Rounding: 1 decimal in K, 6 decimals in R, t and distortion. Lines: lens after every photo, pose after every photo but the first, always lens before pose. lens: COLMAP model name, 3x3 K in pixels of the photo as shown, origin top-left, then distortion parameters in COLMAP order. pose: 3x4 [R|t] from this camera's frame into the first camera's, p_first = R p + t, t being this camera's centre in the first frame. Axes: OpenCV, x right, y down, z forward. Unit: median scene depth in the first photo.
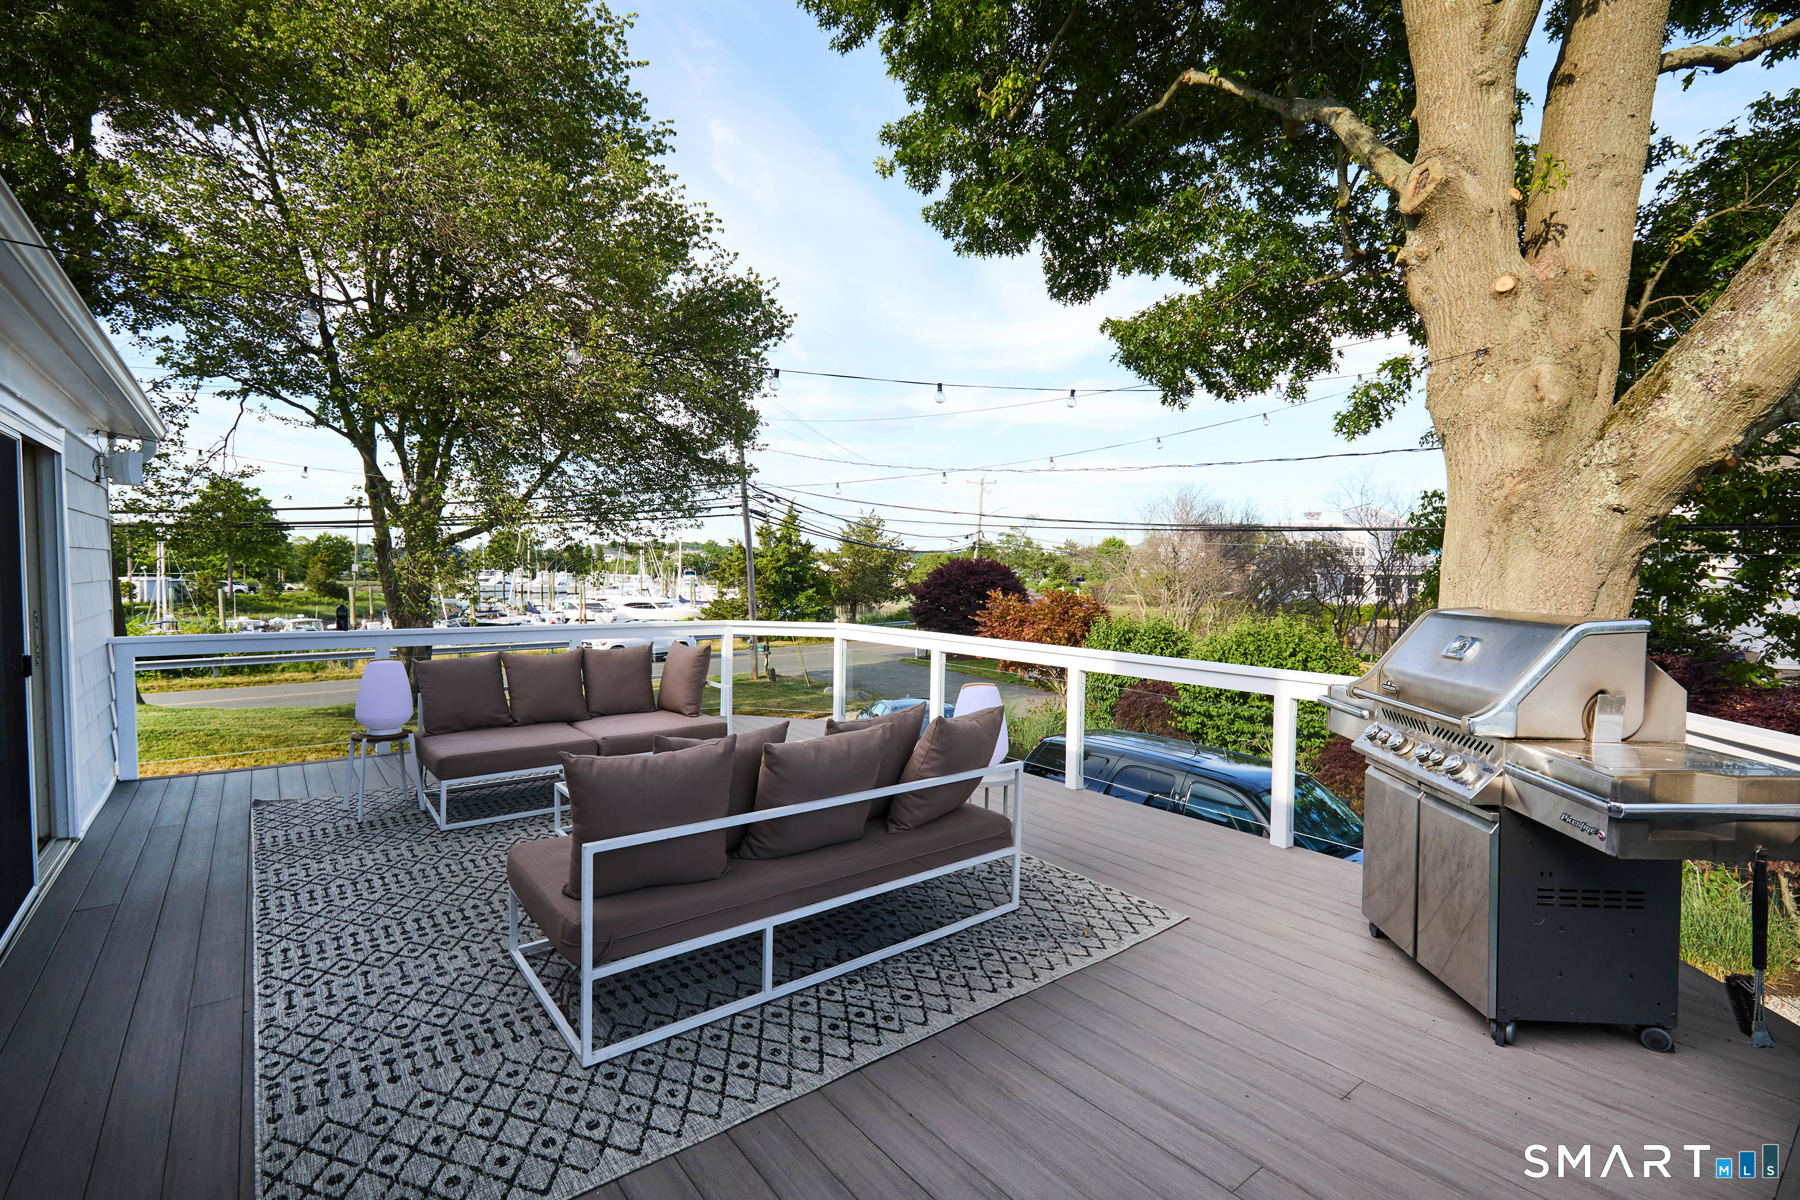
lens RADIAL K [[820.9, 0, 882.1], [0, 820.9, 596.7], [0, 0, 1]] dist [-0.000562, 0.002243]
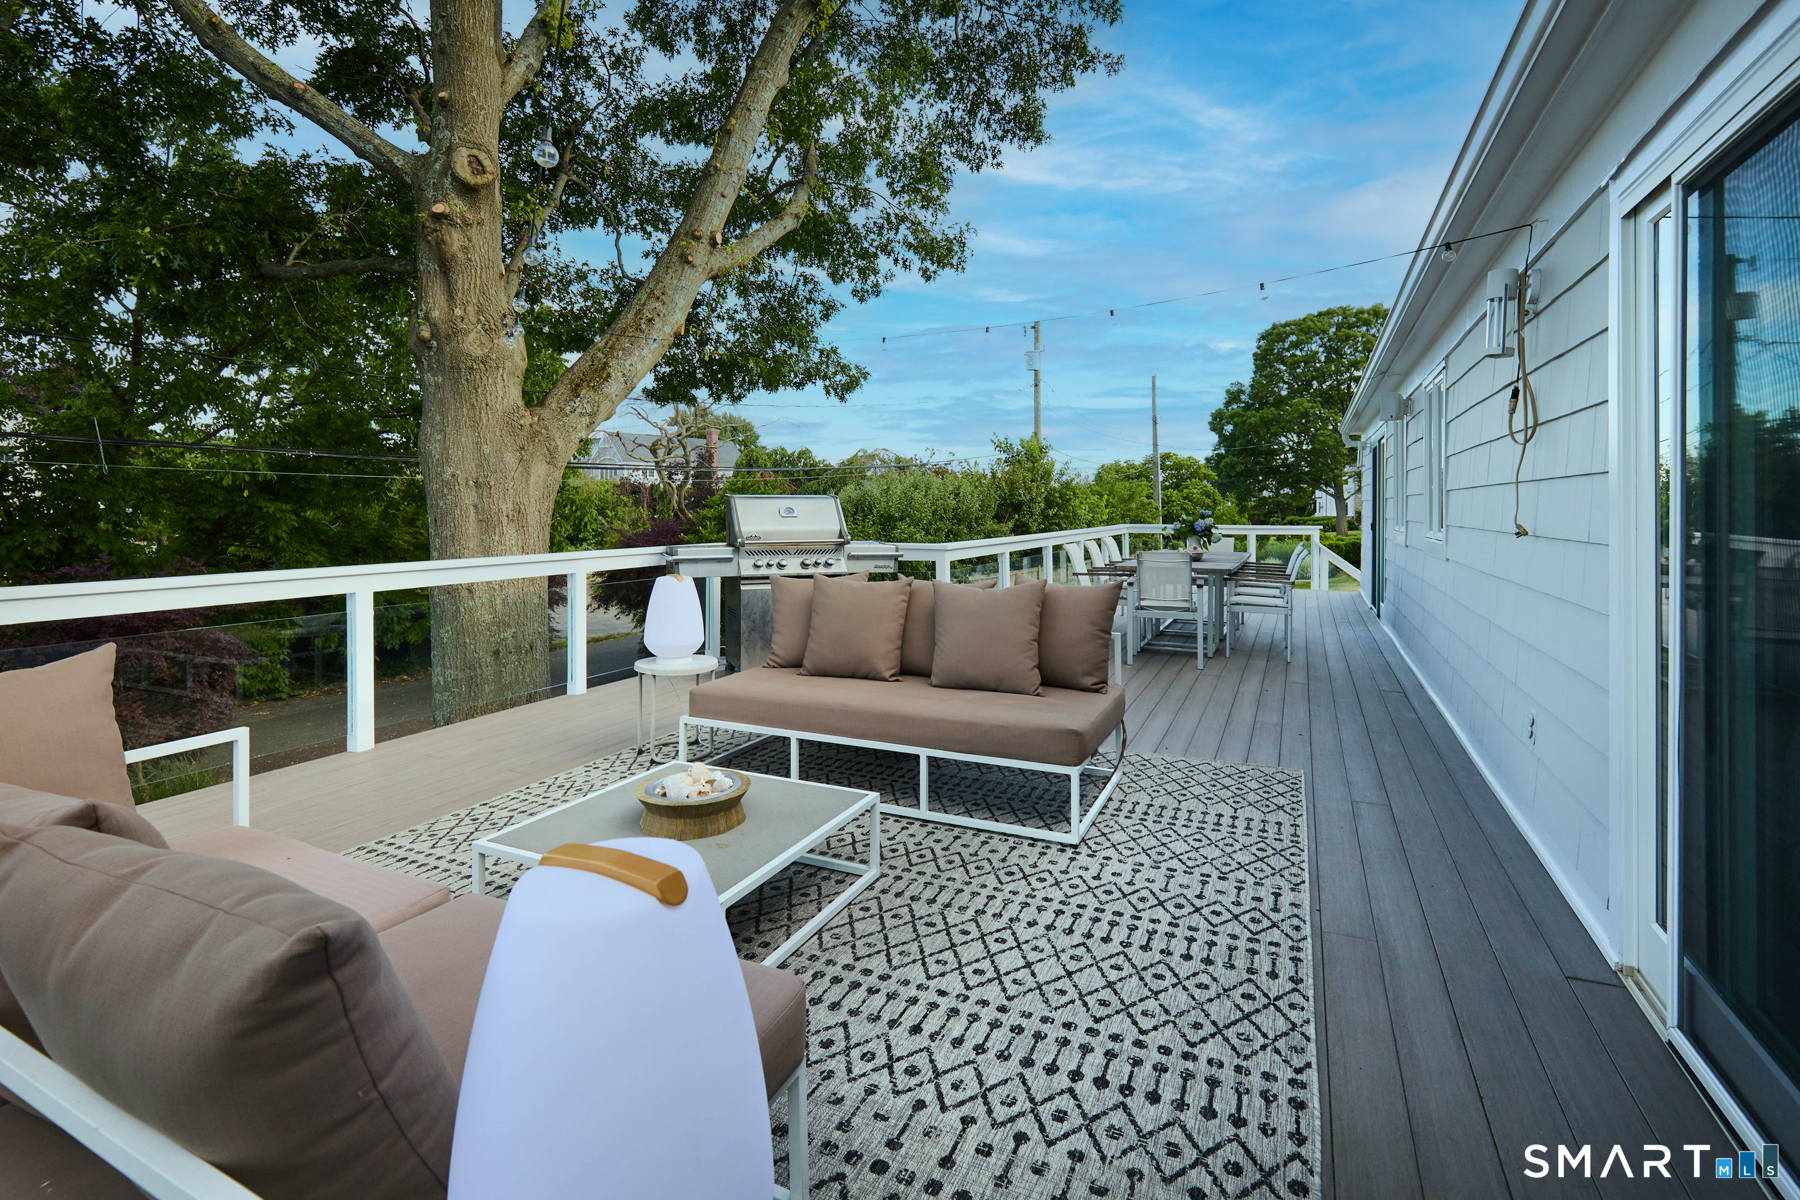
lens RADIAL K [[820.9, 0, 893.7], [0, 820.9, 503.1], [0, 0, 1]] dist [-0.000562, 0.002243]
pose [[-0.446253, 0.002523, 0.894903, -0.257774], [0.033632, 0.999337, 0.013953, 0.001080], [-0.894275, 0.036324, -0.446042, 0.338104]]
